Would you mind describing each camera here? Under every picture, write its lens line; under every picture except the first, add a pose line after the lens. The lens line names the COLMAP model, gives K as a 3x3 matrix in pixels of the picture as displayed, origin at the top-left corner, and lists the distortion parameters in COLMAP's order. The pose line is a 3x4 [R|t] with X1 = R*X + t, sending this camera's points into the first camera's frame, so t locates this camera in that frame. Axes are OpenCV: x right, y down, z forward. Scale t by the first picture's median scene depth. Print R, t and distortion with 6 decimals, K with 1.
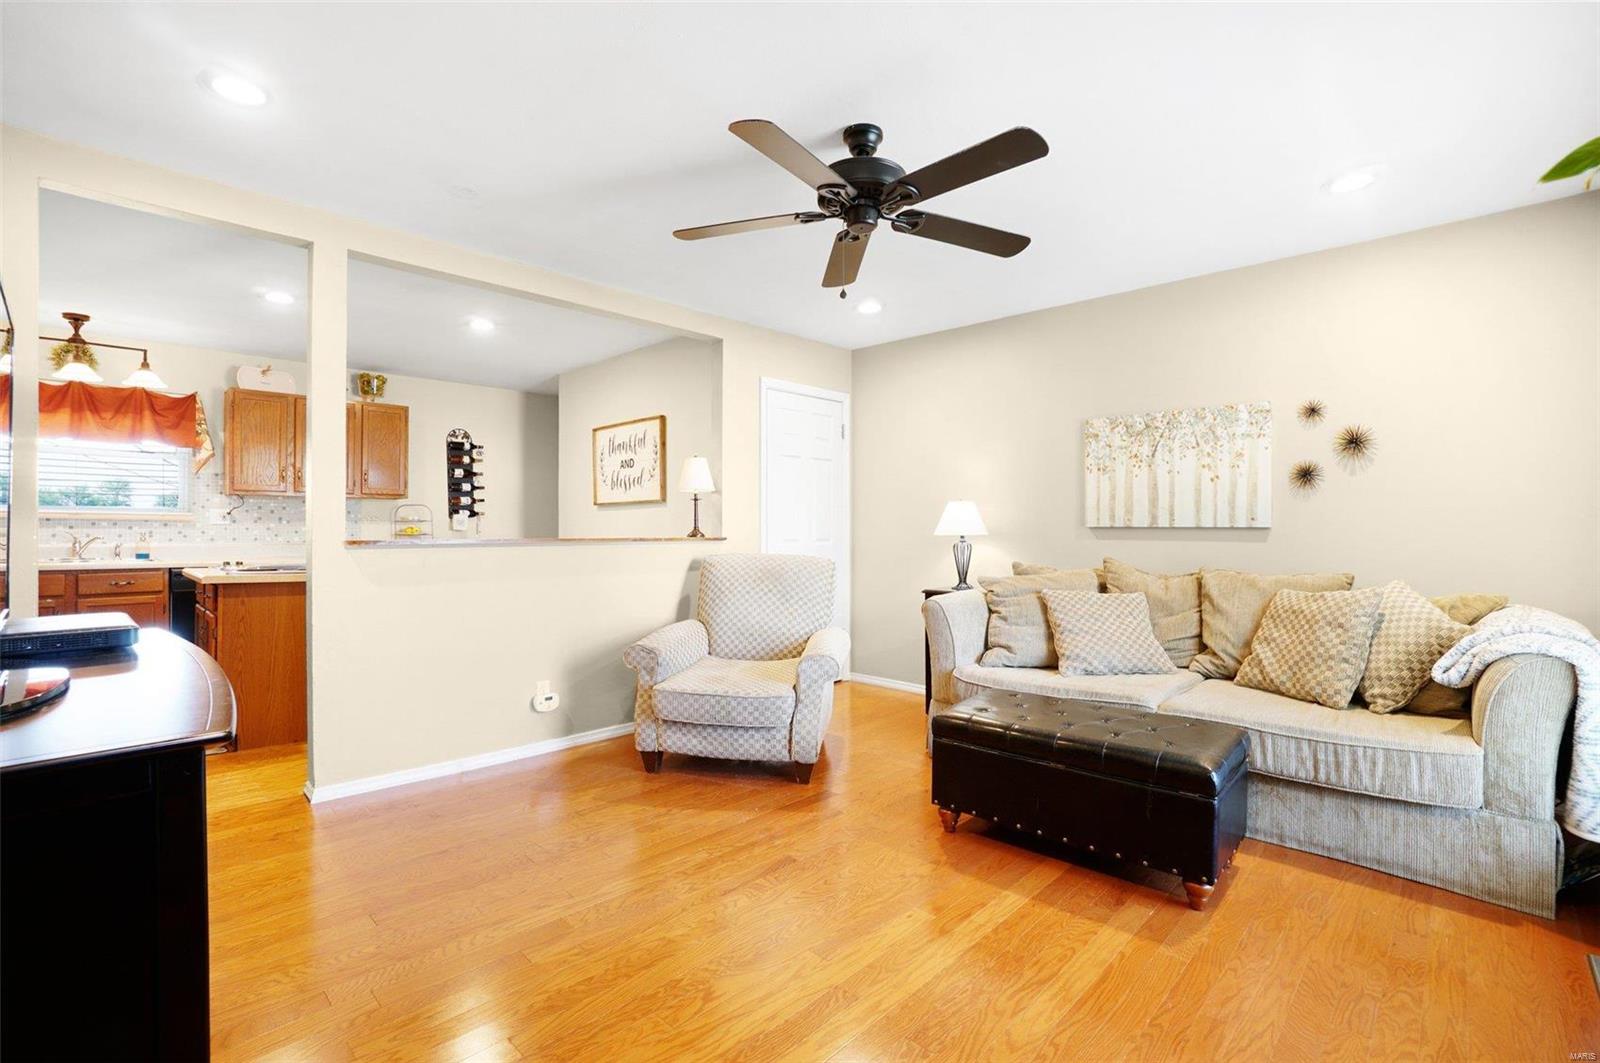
lens RADIAL K [[719.4, 0, 784.9], [0, 719.4, 529.6], [0, 0, 1]] dist [-0.061584, 0.026461]
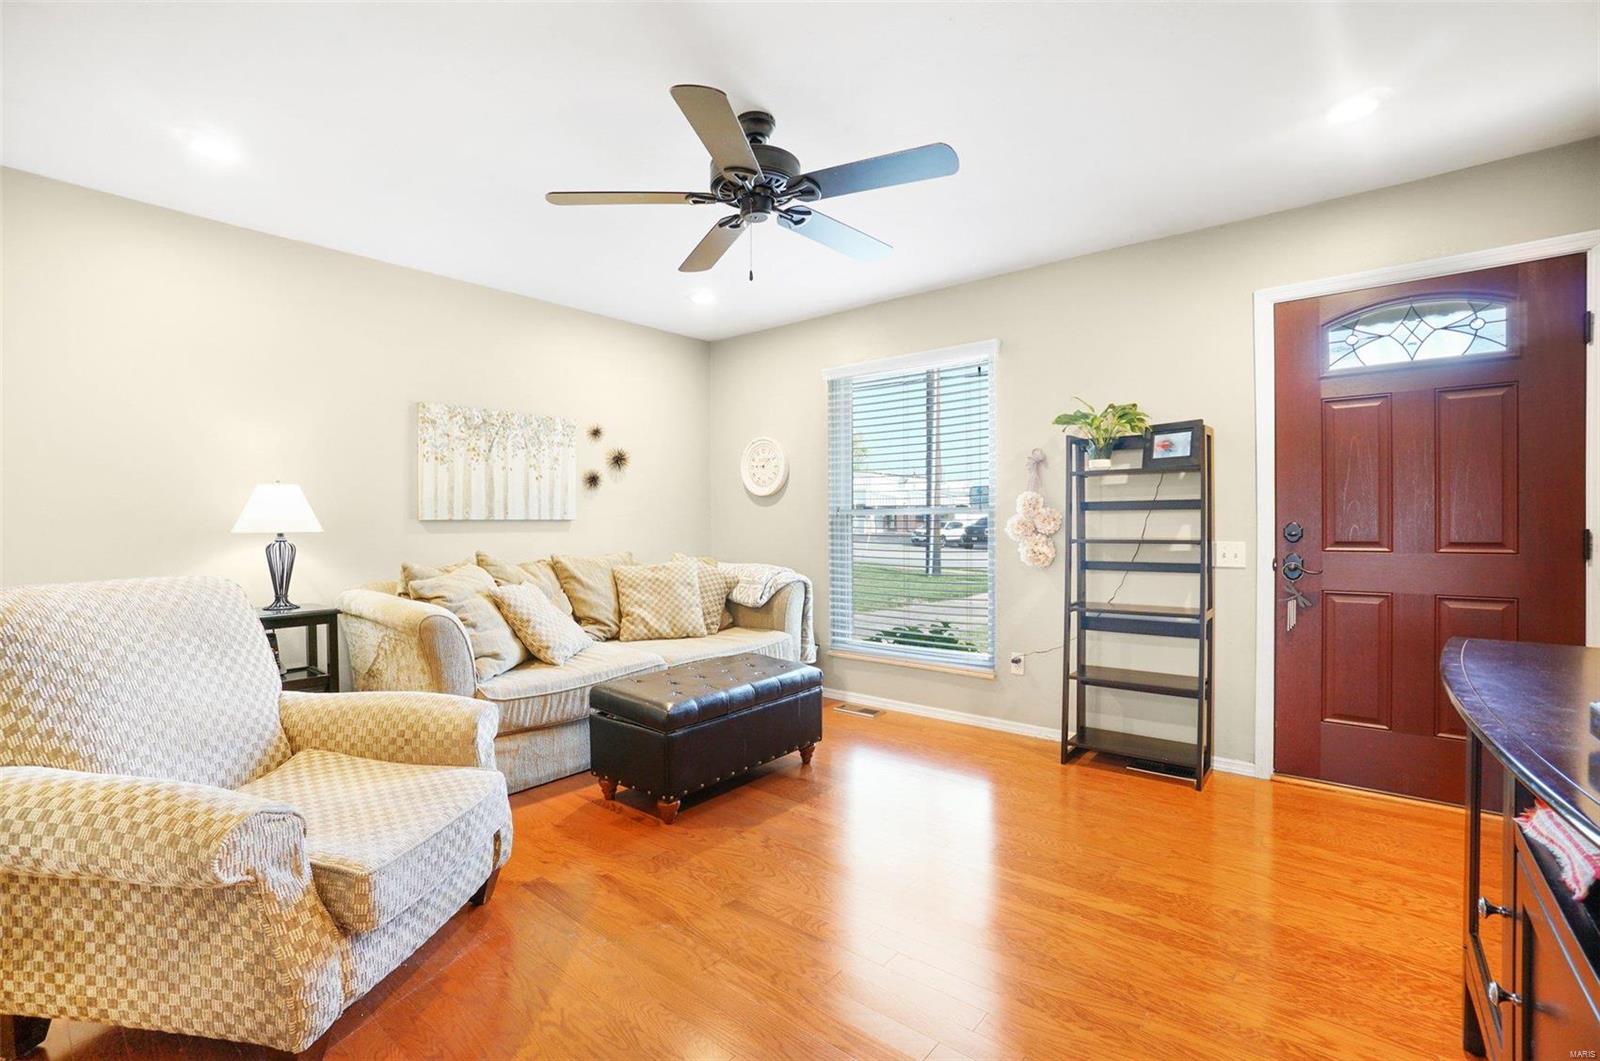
lens RADIAL K [[719.4, 0, 784.9], [0, 719.4, 528.6], [0, 0, 1]] dist [-0.061584, 0.026461]
pose [[-0.080061, -0.015431, 0.996671, -0.580238], [0.004948, 0.999862, 0.015878, -0.005381], [-0.996778, 0.006202, -0.079973, 0.681642]]
